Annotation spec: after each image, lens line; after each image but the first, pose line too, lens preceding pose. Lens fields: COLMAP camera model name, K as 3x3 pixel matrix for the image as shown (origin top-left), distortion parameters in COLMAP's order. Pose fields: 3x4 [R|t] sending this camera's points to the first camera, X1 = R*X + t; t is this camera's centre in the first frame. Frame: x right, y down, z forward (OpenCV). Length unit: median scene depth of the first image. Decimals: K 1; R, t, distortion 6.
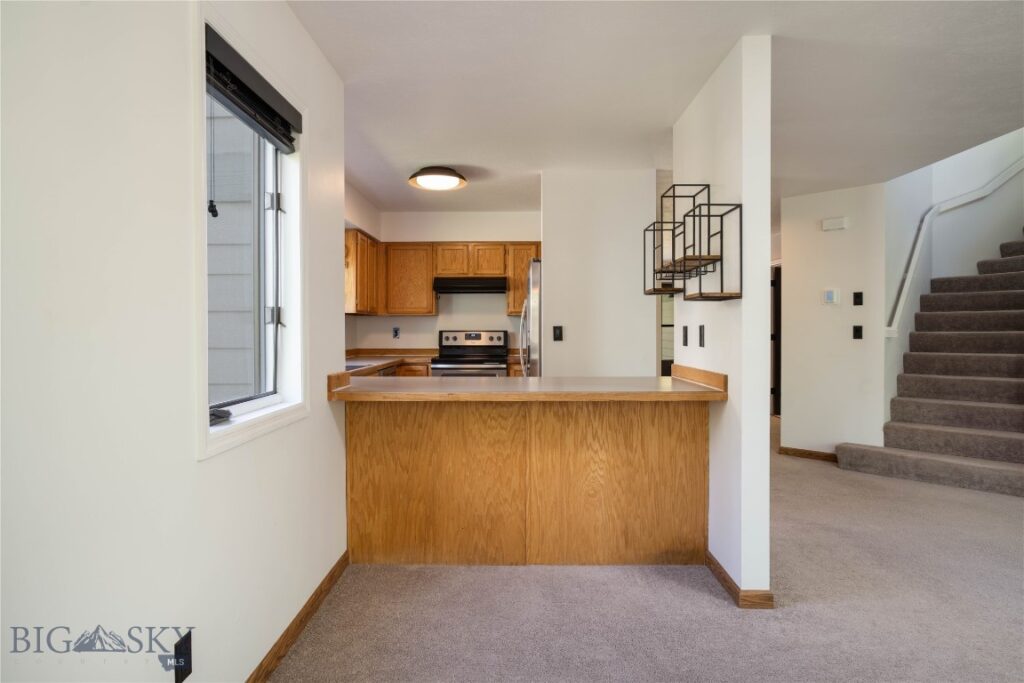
lens RADIAL K [[576.5, 0, 505.5], [0, 576.5, 337.7], [0, 0, 1]] dist [-0.046599, 0.039051]
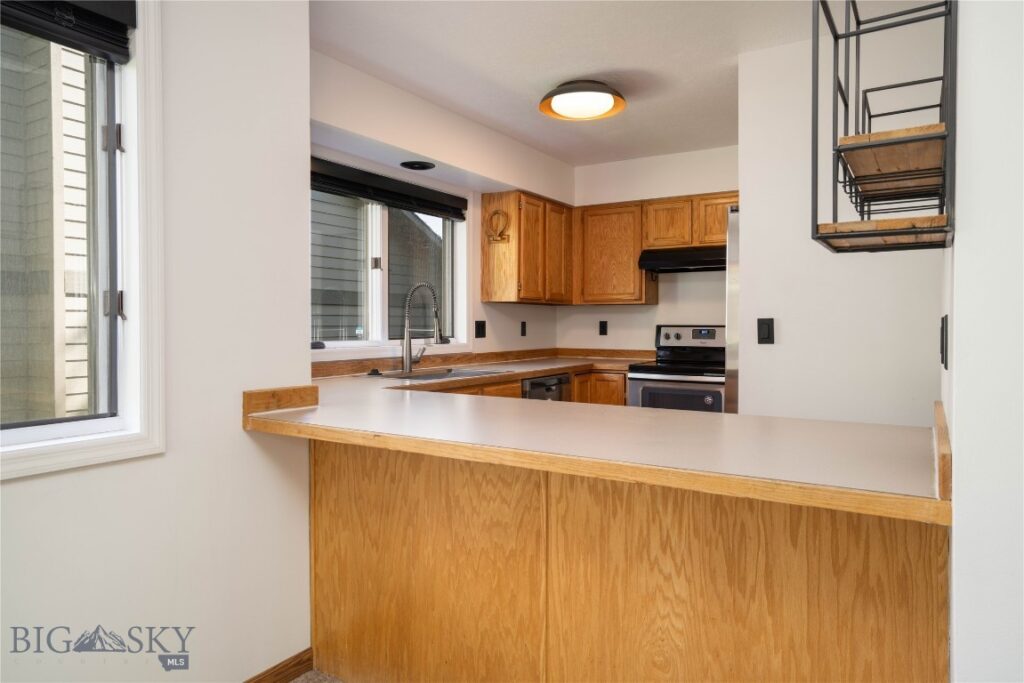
lens RADIAL K [[658.2, 0, 512.7], [0, 658.2, 333.2], [0, 0, 1]] dist [-0.004462, -0.000383]
pose [[0.855218, 0.011135, -0.518149, 0.328567], [-0.010287, 0.999937, 0.004509, -0.008921], [0.518166, 0.001474, 0.855279, 0.454724]]
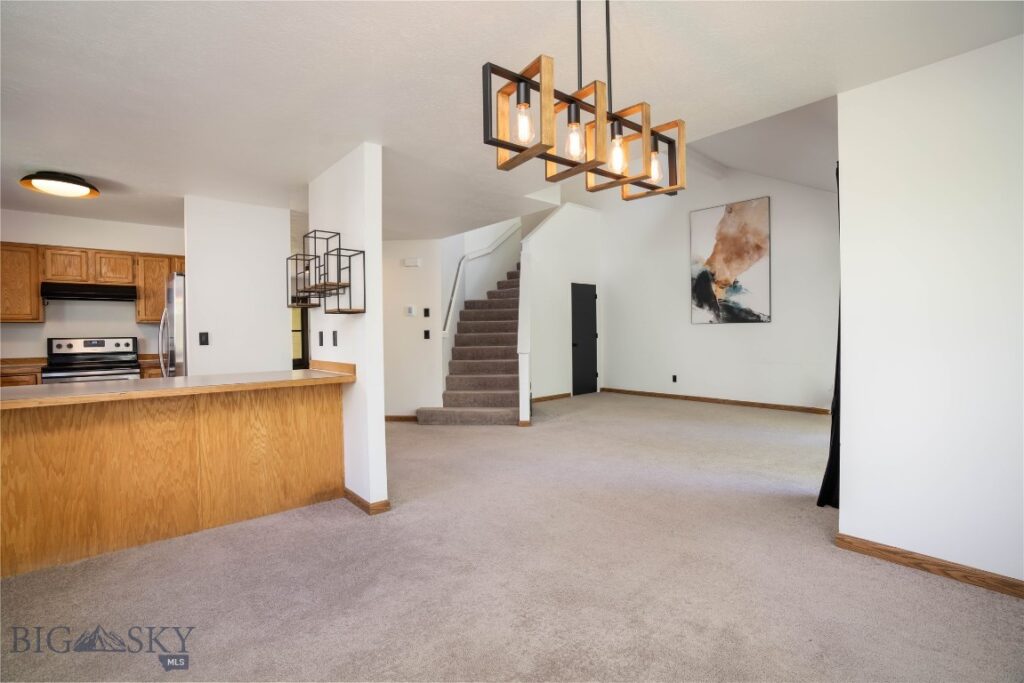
lens RADIAL K [[471.0, 0, 515.7], [0, 471.0, 337.9], [0, 0, 1]] dist [-0.053522, 0.015492]
pose [[0.731514, -0.016346, 0.681630, -0.124801], [0.020292, 0.999792, 0.002199, 0.002496], [-0.681524, 0.012223, 0.731694, -0.158498]]
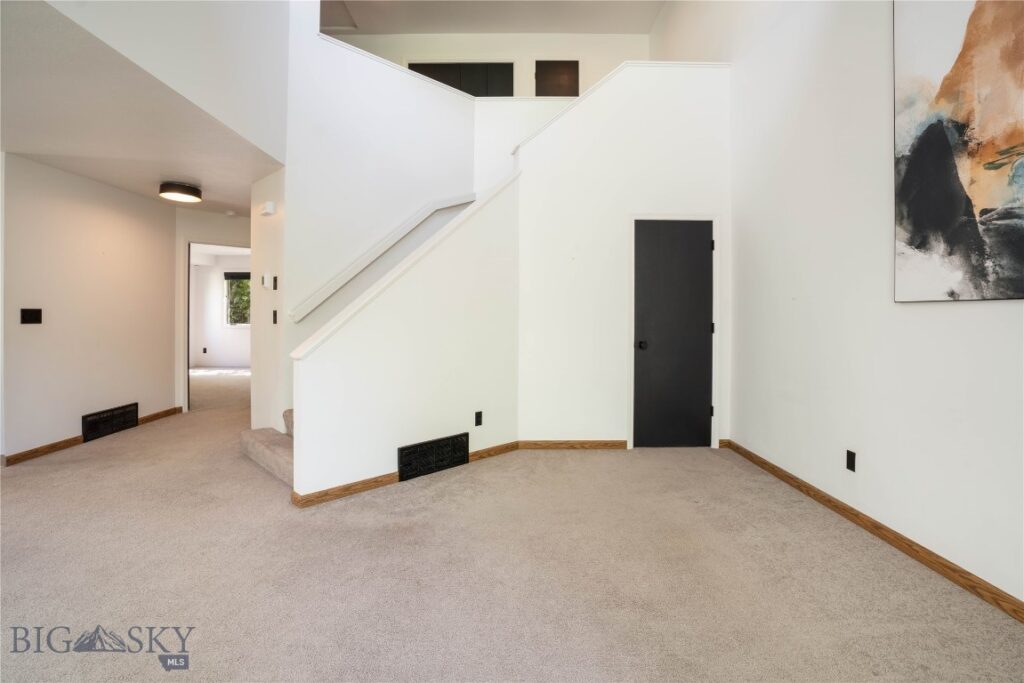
lens RADIAL K [[486.9, 0, 511.1], [0, 486.9, 313.1], [0, 0, 1]] dist [-0.000757, -0.000033]
pose [[0.999437, 0.006363, 0.032929, 1.867941], [-0.005919, 0.999891, -0.013546, -0.017733], [-0.033012, 0.013343, 0.999366, 0.287815]]
